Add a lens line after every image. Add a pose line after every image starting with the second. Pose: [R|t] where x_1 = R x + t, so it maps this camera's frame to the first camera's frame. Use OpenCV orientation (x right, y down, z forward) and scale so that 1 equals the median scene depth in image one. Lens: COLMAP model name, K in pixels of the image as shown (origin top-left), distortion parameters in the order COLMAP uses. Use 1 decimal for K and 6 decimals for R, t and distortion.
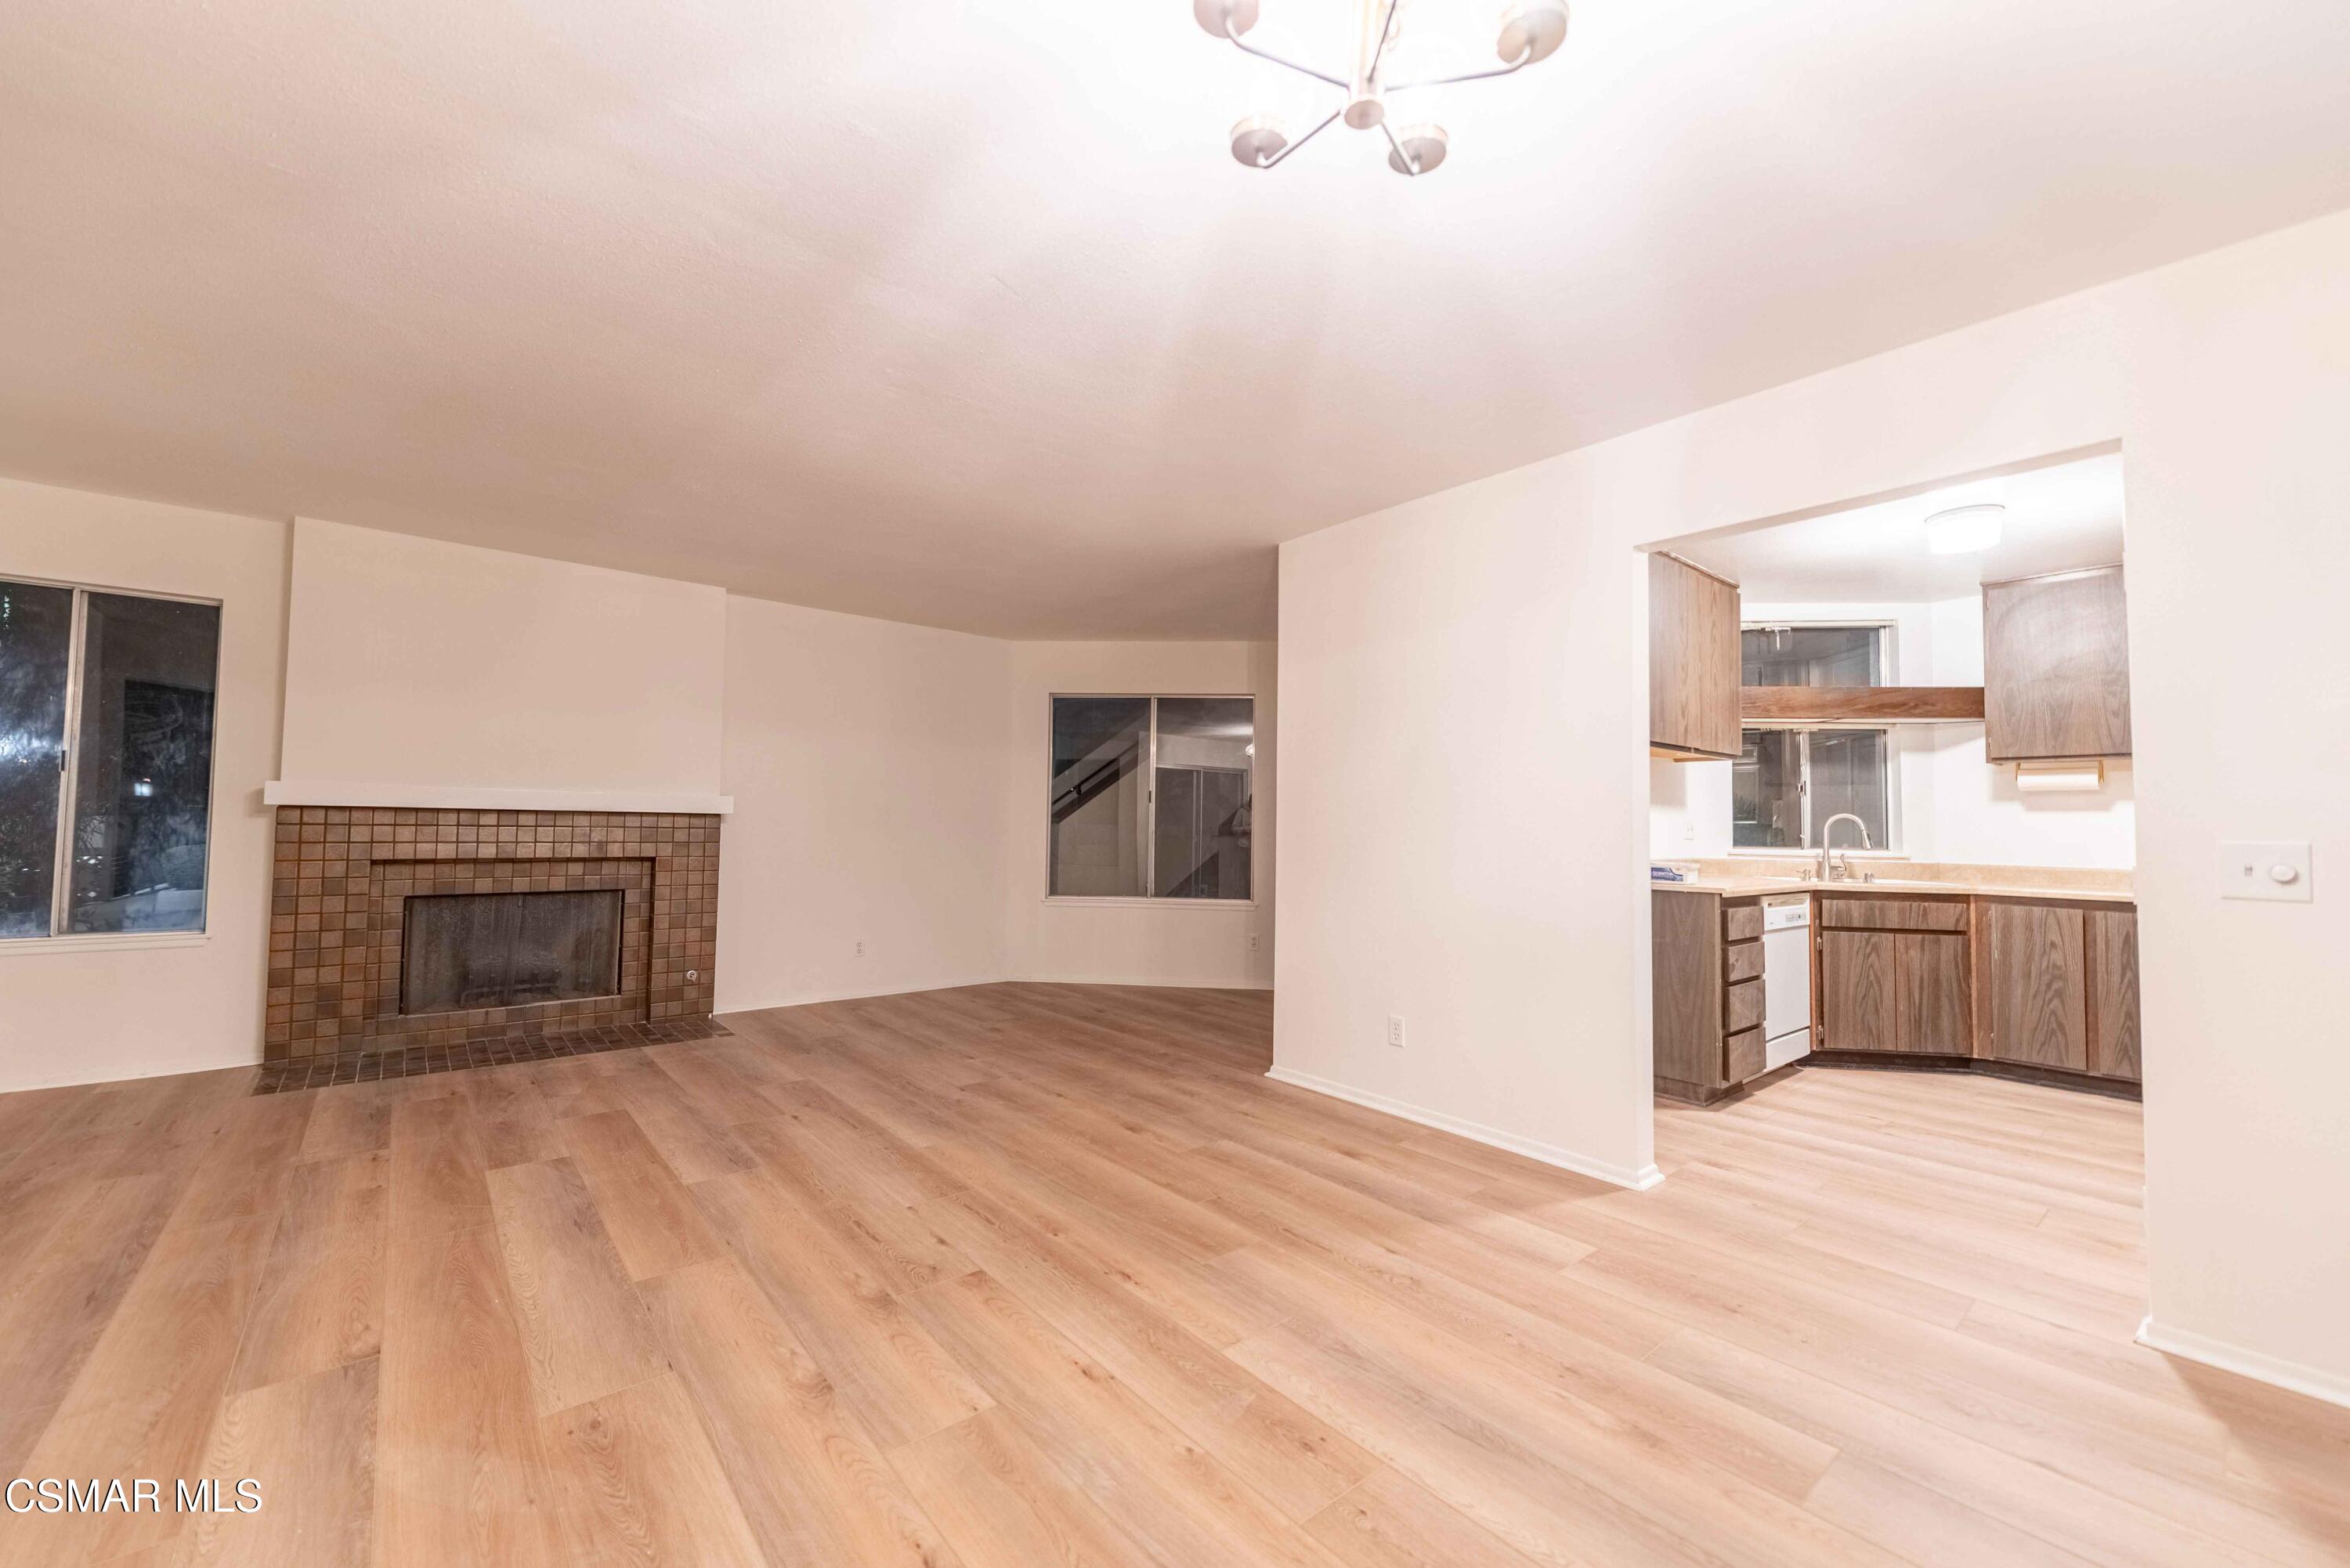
lens RADIAL K [[926.1, 0, 1175.0], [0, 926.1, 784.0], [0, 0, 1]] dist [0.002804, -0.000112]
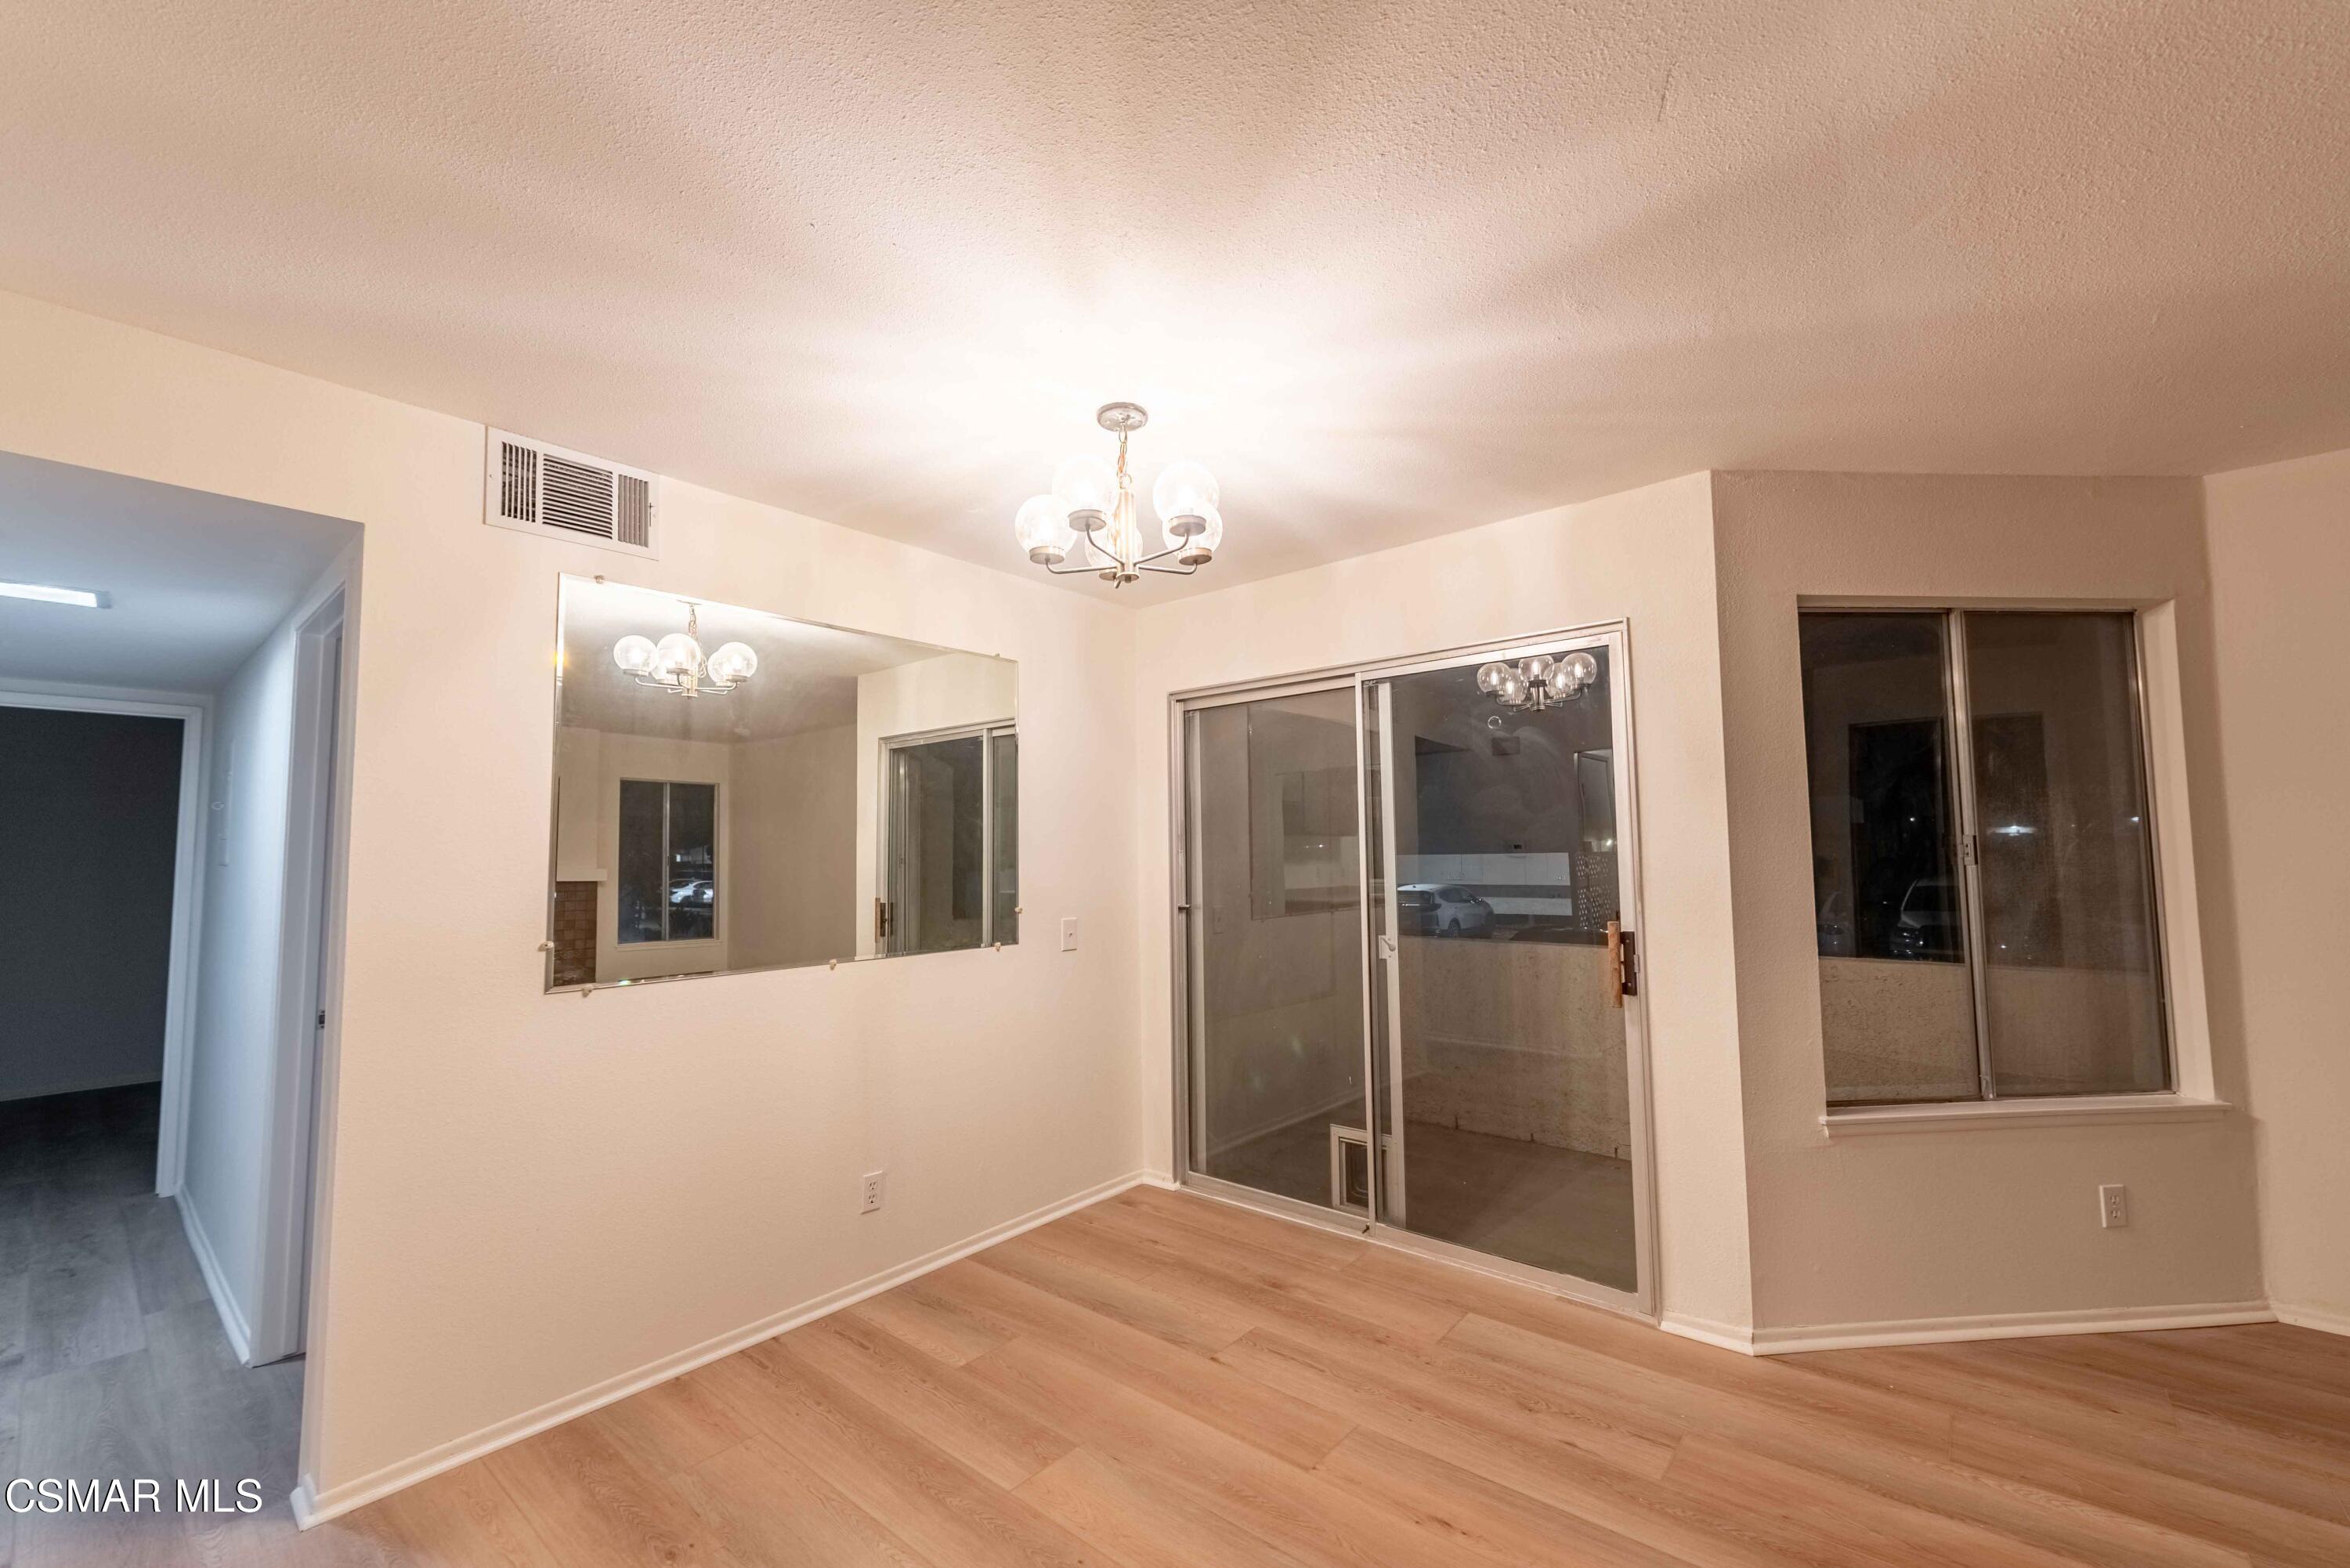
lens RADIAL K [[941.4, 0, 1175.0], [0, 941.4, 784.0], [0, 0, 1]] dist [0.004333, 0.000057]
pose [[-0.985251, -0.012051, -0.170692, 0.179767], [0.009653, 0.992014, -0.125757, -0.024896], [0.170844, -0.125550, -0.977266, 1.178603]]
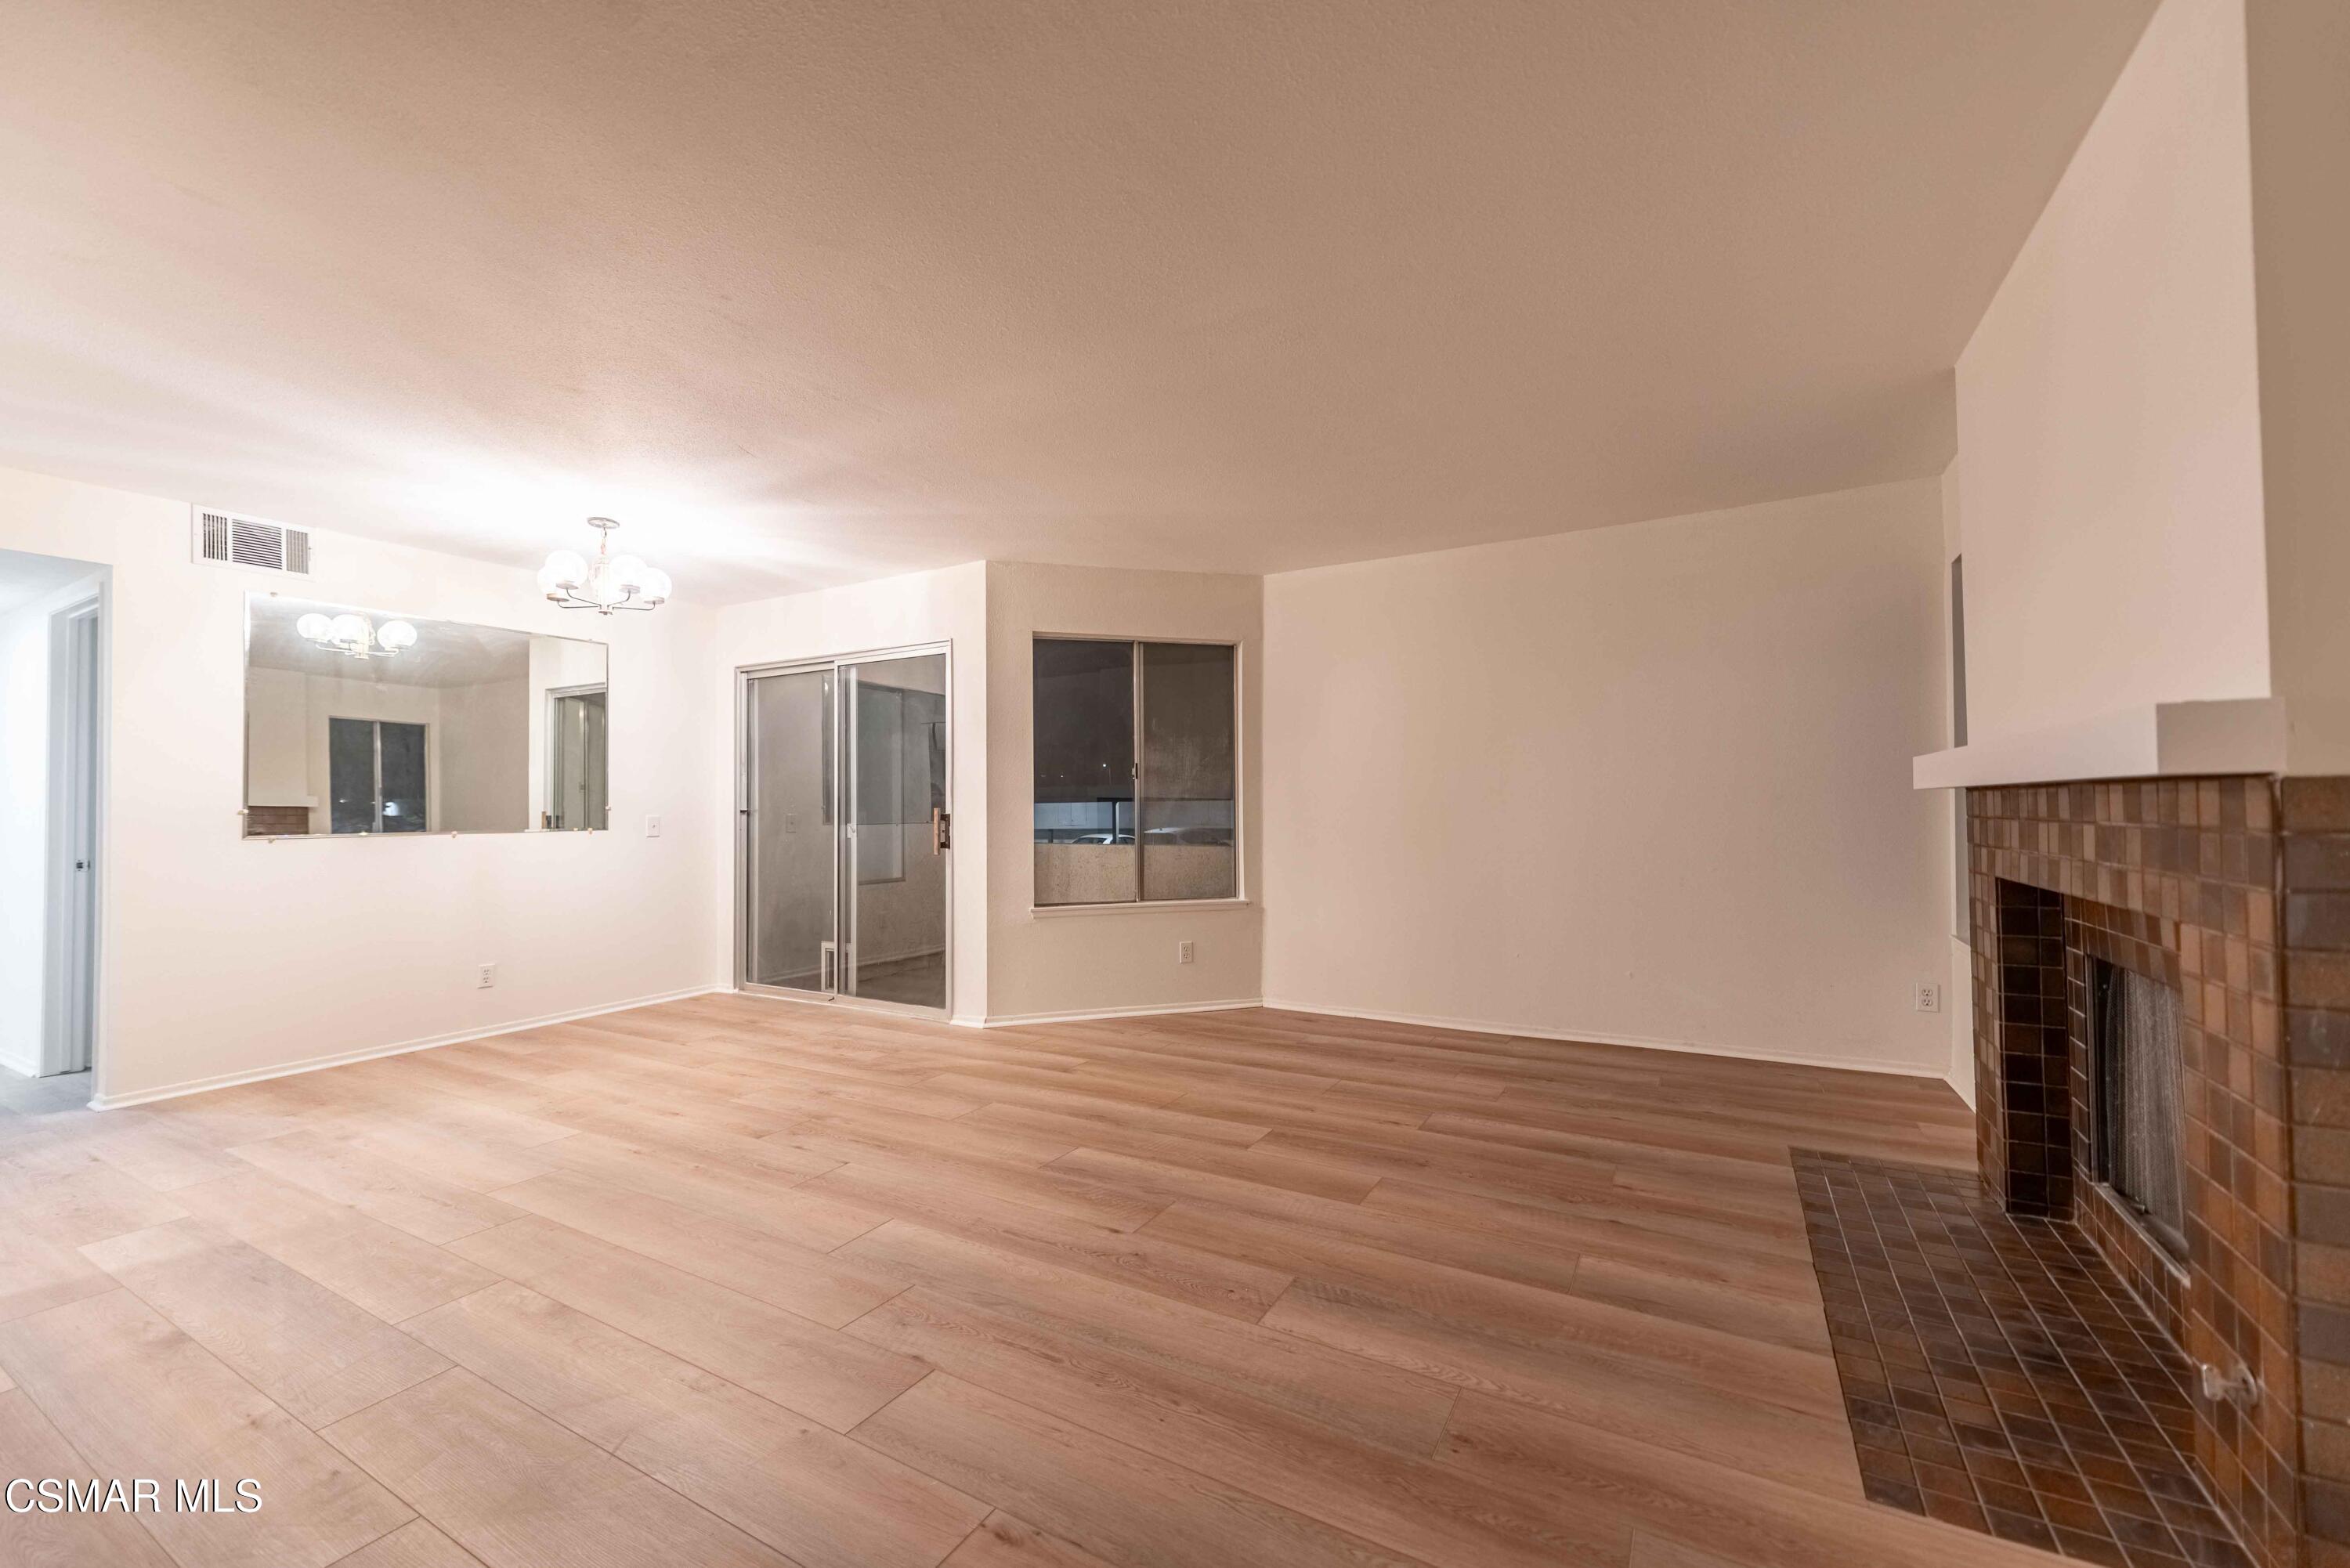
lens RADIAL K [[926.1, 0, 1175.0], [0, 926.1, 784.0], [0, 0, 1]] dist [0.002804, -0.000112]
pose [[-0.935603, -0.014068, -0.352774, -0.240780], [0.013089, 0.997137, -0.074477, 0.088659], [0.352812, -0.074299, -0.932740, 2.061334]]
